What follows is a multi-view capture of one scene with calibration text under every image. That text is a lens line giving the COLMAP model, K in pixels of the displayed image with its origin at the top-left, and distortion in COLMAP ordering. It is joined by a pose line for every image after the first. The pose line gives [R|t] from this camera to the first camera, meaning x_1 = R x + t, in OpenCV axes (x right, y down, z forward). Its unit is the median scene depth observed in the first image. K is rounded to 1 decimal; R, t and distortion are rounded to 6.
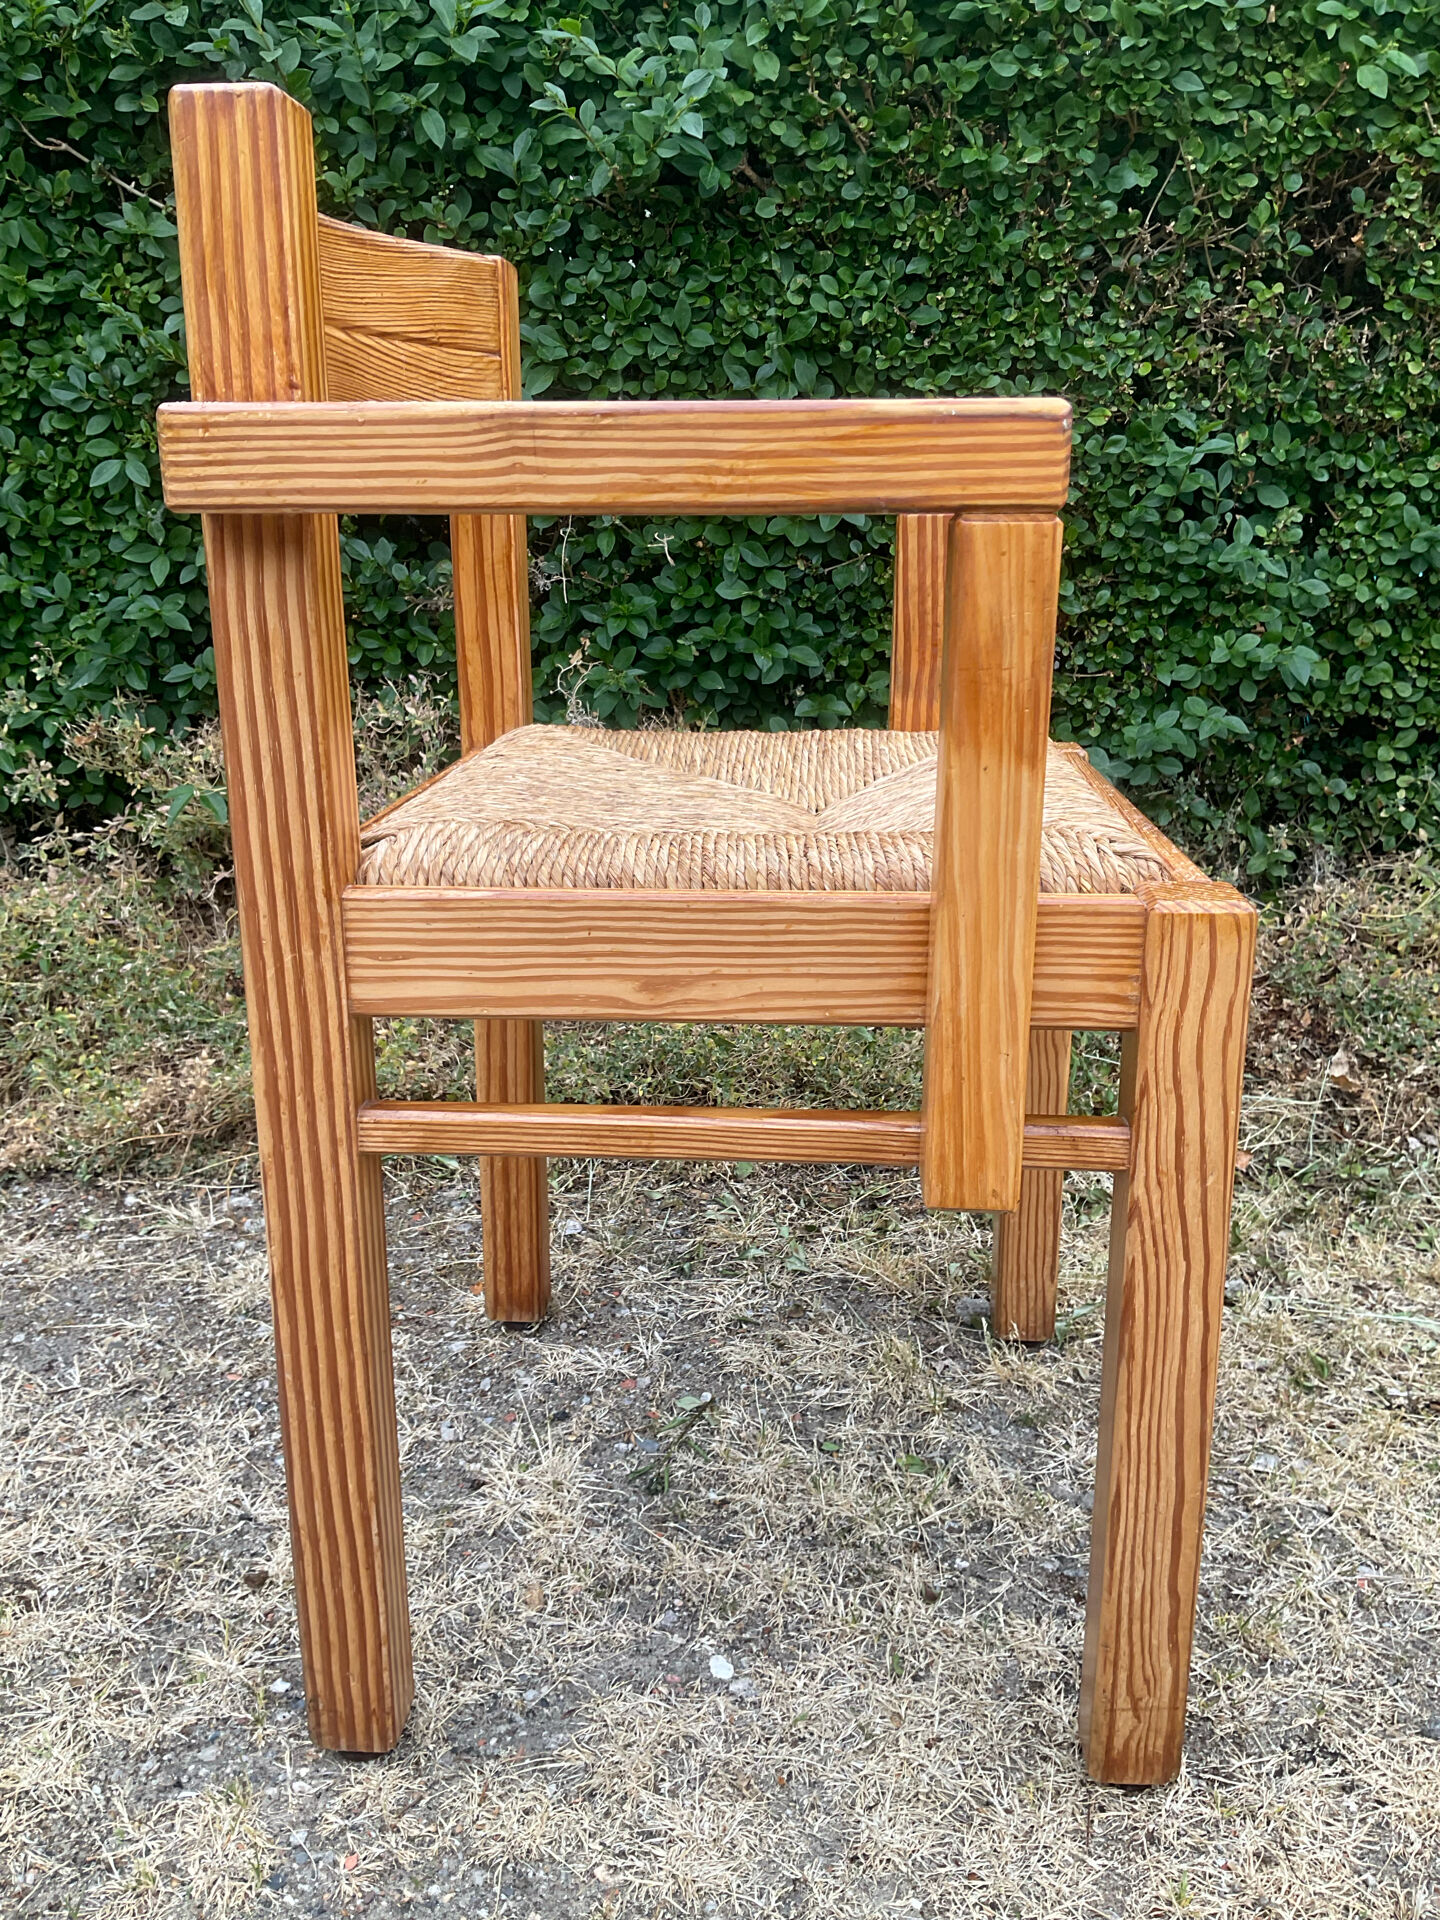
lens RADIAL K [[1571.1, 0, 711.5], [0, 1571.1, 942.5], [0, 0, 1]] dist [0.091446, -0.189982]
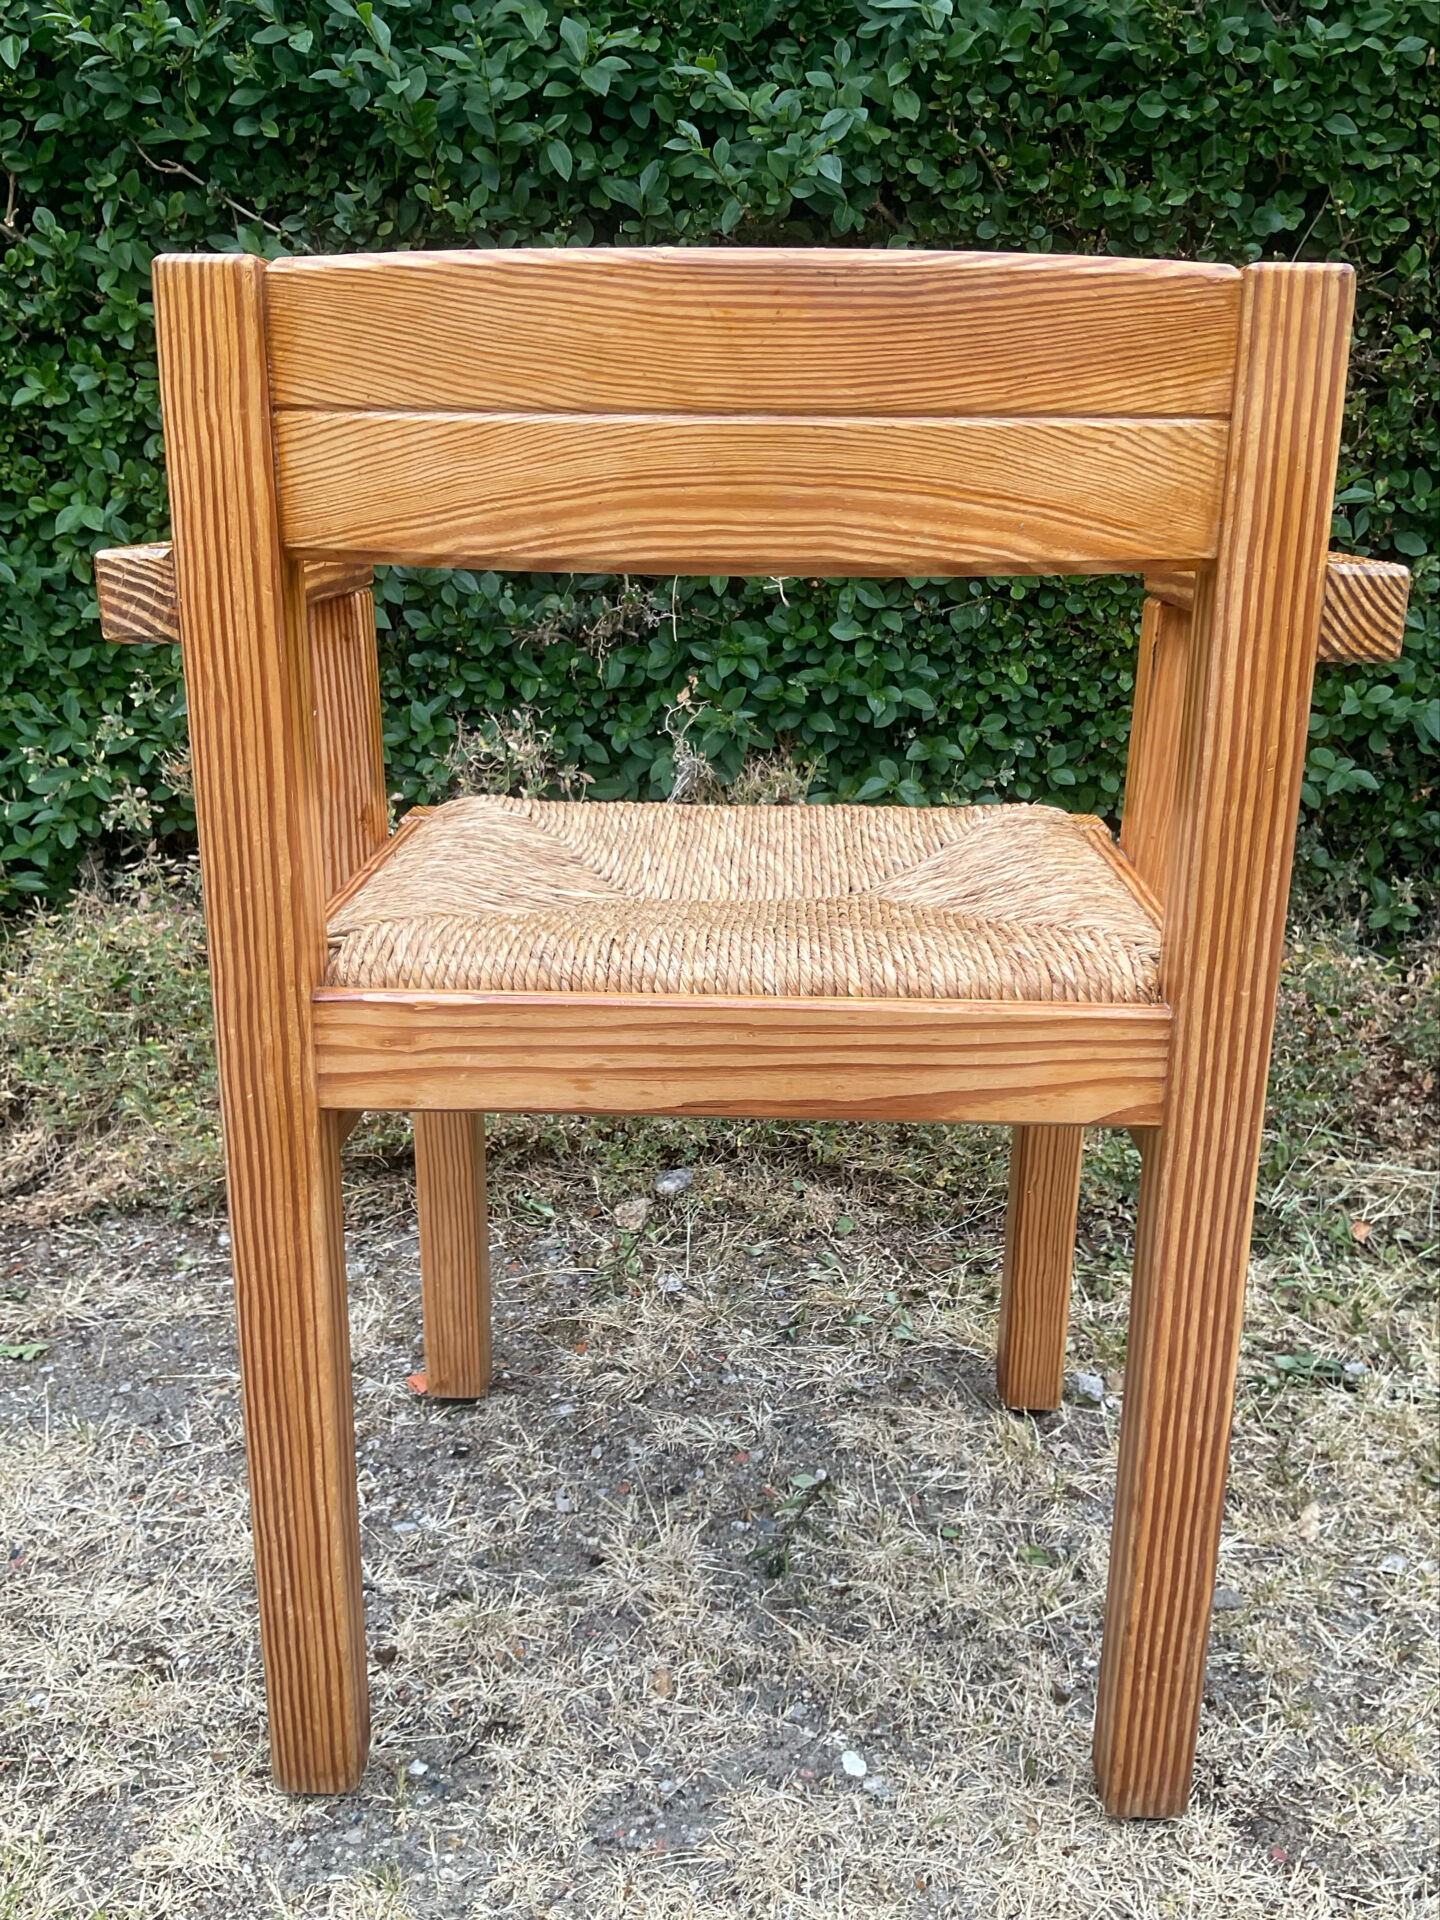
lens RADIAL K [[1658.9, 0, 711.9], [0, 1658.9, 941.1], [0, 0, 1]] dist [0.094481, -0.200290]
pose [[0.999417, 0.024189, -0.024104, -0.052781], [-0.023895, 0.999637, 0.012428, -0.055653], [0.024396, -0.011845, 0.999632, -0.041683]]
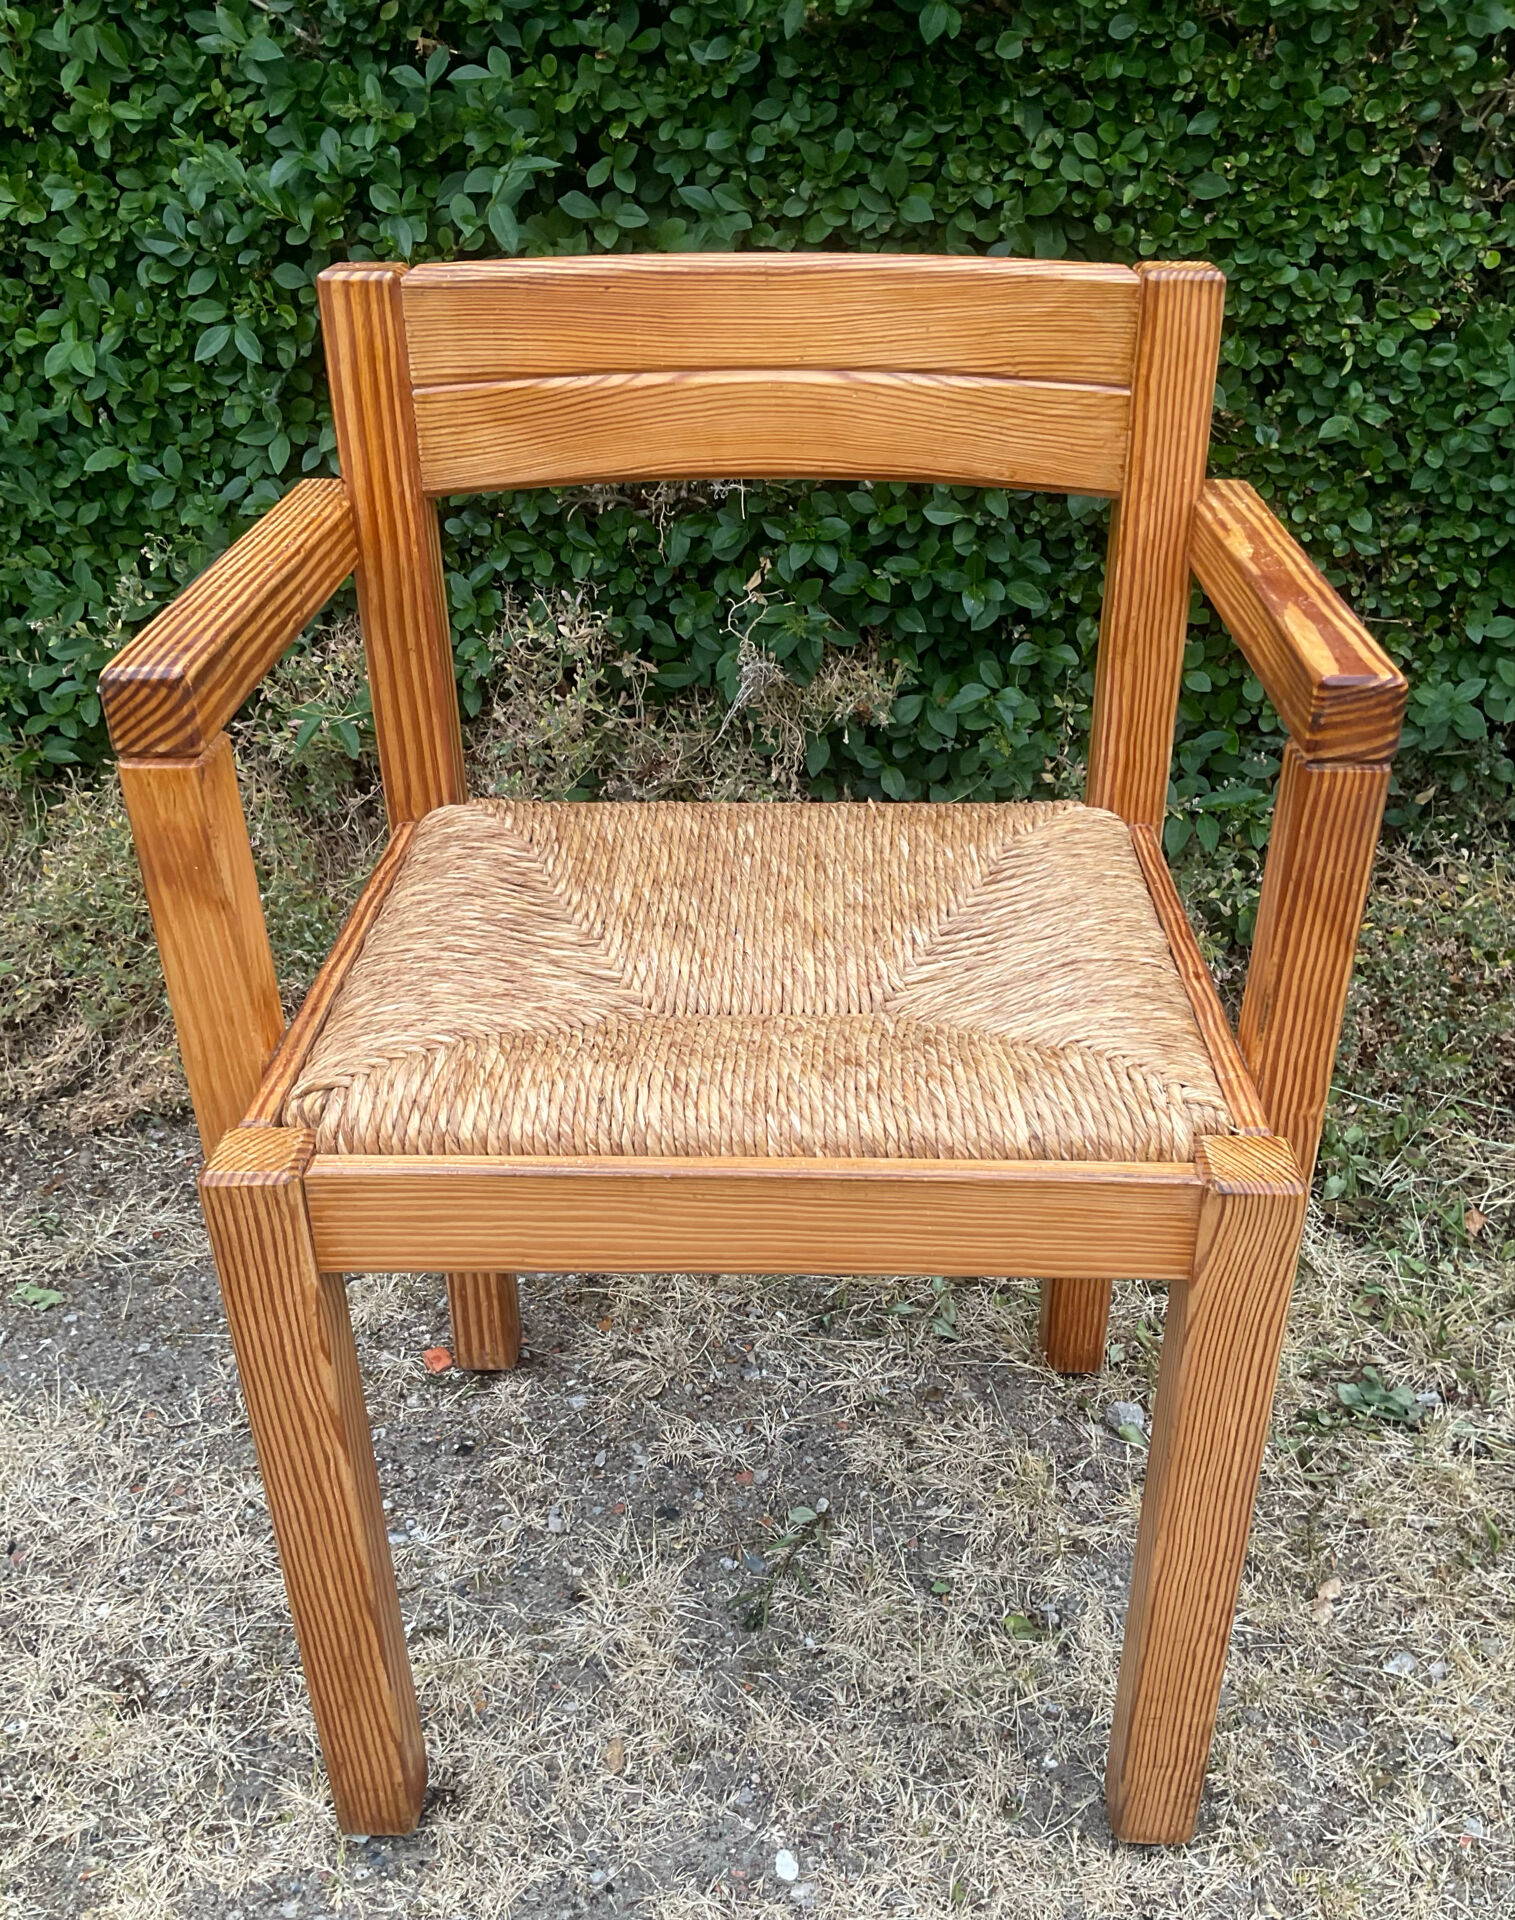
lens RADIAL K [[1777.8, 0, 774.9], [0, 1777.8, 1028.9], [0, 0, 1]] dist [0.101790, -0.216163]
pose [[0.991406, 0.075690, -0.106701, 0.060308], [-0.045519, 0.964247, 0.261066, -0.265605], [0.122646, -0.253965, 0.959406, 0.027199]]
